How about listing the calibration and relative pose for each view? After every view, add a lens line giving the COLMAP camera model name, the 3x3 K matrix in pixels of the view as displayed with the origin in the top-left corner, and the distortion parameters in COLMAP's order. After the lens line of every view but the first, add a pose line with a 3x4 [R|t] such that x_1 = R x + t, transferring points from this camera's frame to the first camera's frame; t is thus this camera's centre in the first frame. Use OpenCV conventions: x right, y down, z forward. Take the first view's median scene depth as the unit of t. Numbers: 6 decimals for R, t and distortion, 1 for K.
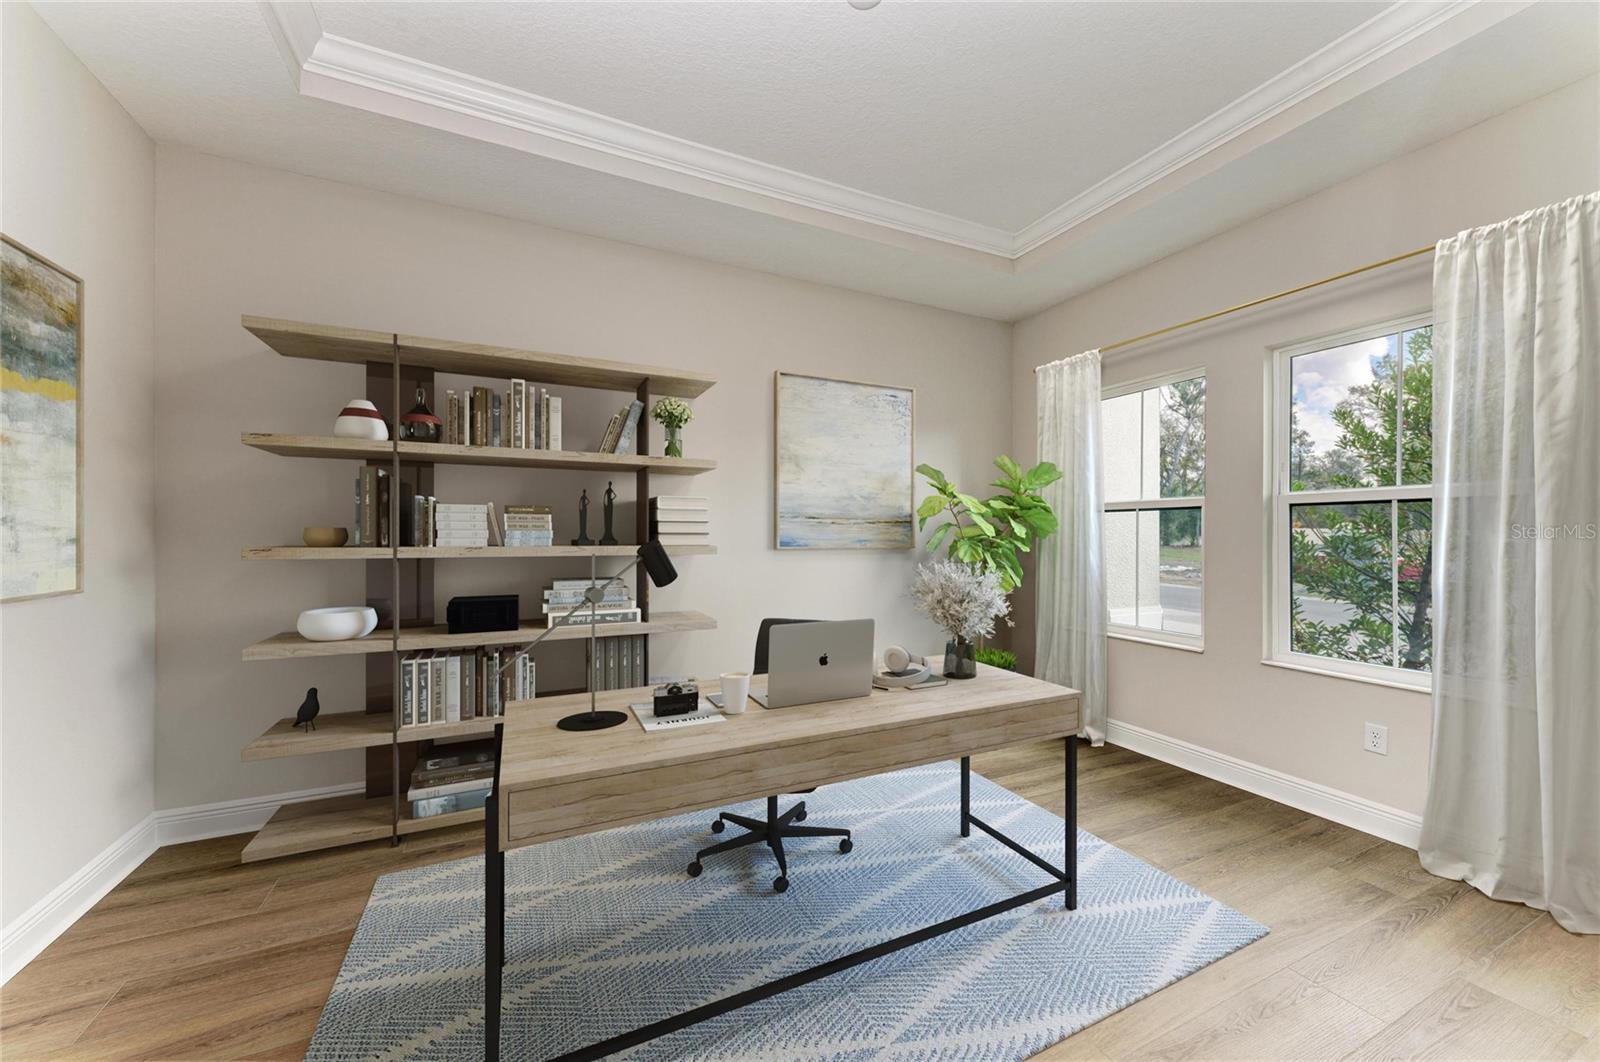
lens RADIAL K [[597.1, 0, 800.0], [0, 597.1, 531.0], [0, 0, 1]] dist [0.000032, 0.000005]
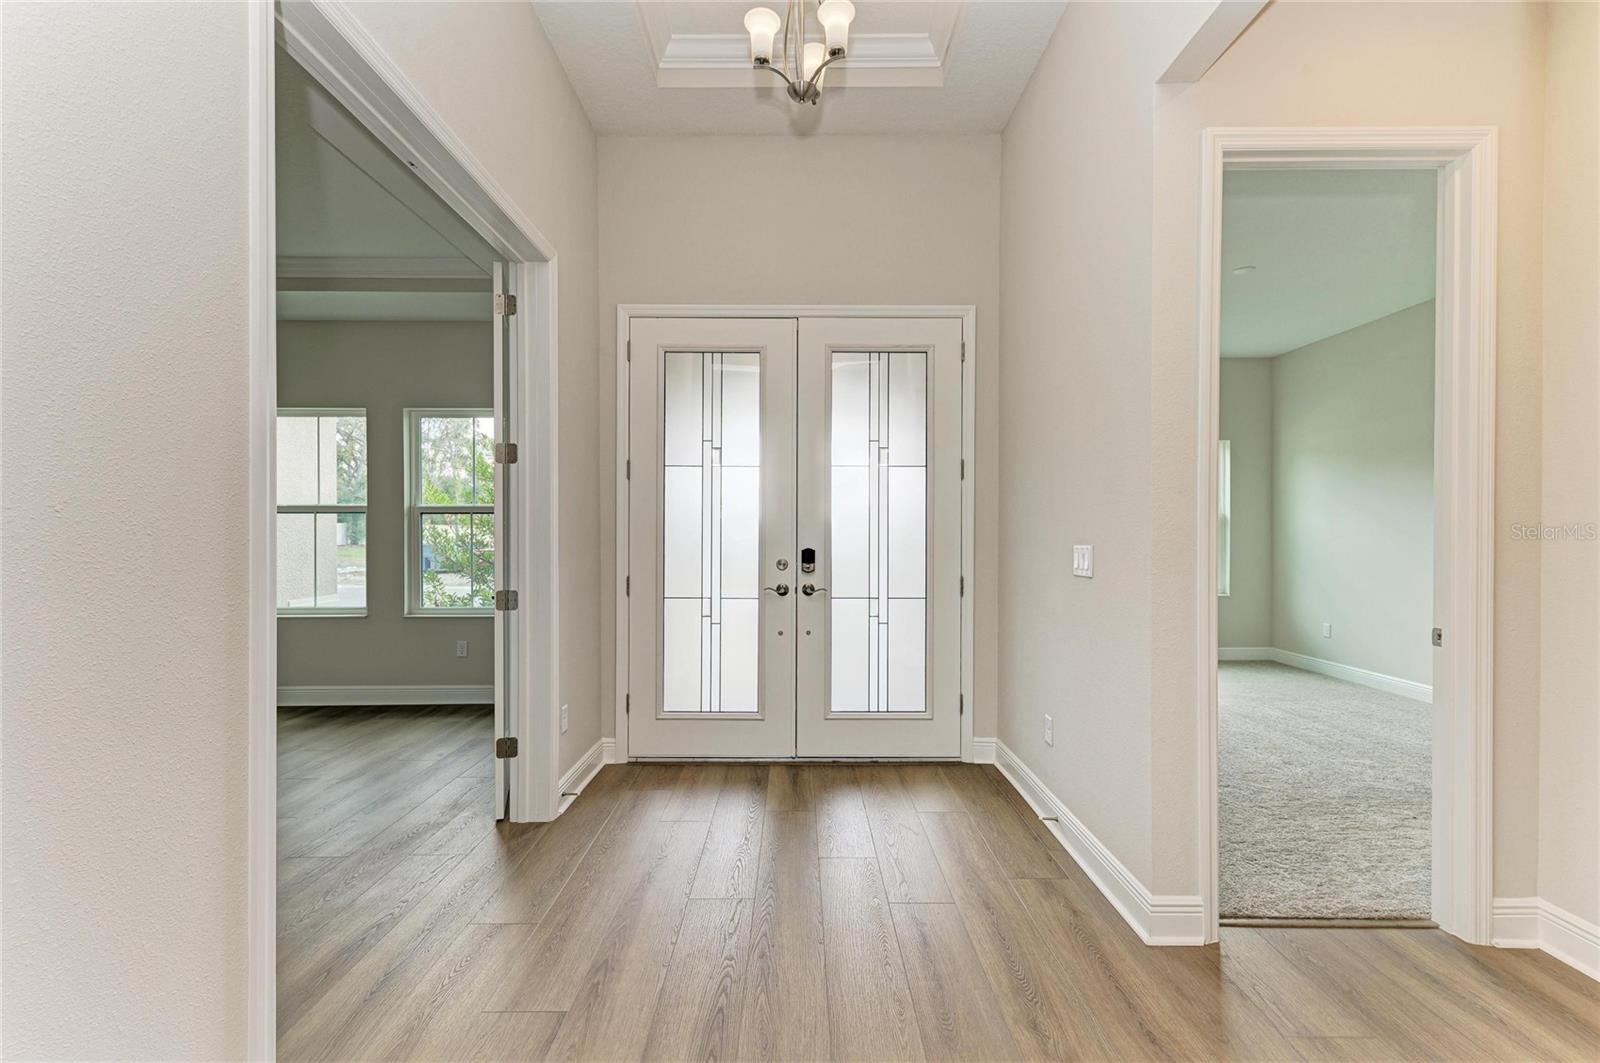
lens RADIAL K [[690.4, 0, 800.0], [0, 690.4, 531.5], [0, 0, 1]] dist [0.000037, 0.000000]
pose [[0.432385, -0.000282, 0.901689, -0.331231], [-0.001612, 0.999998, 0.001086, 0.003559], [-0.901687, -0.001923, 0.432384, -0.594954]]
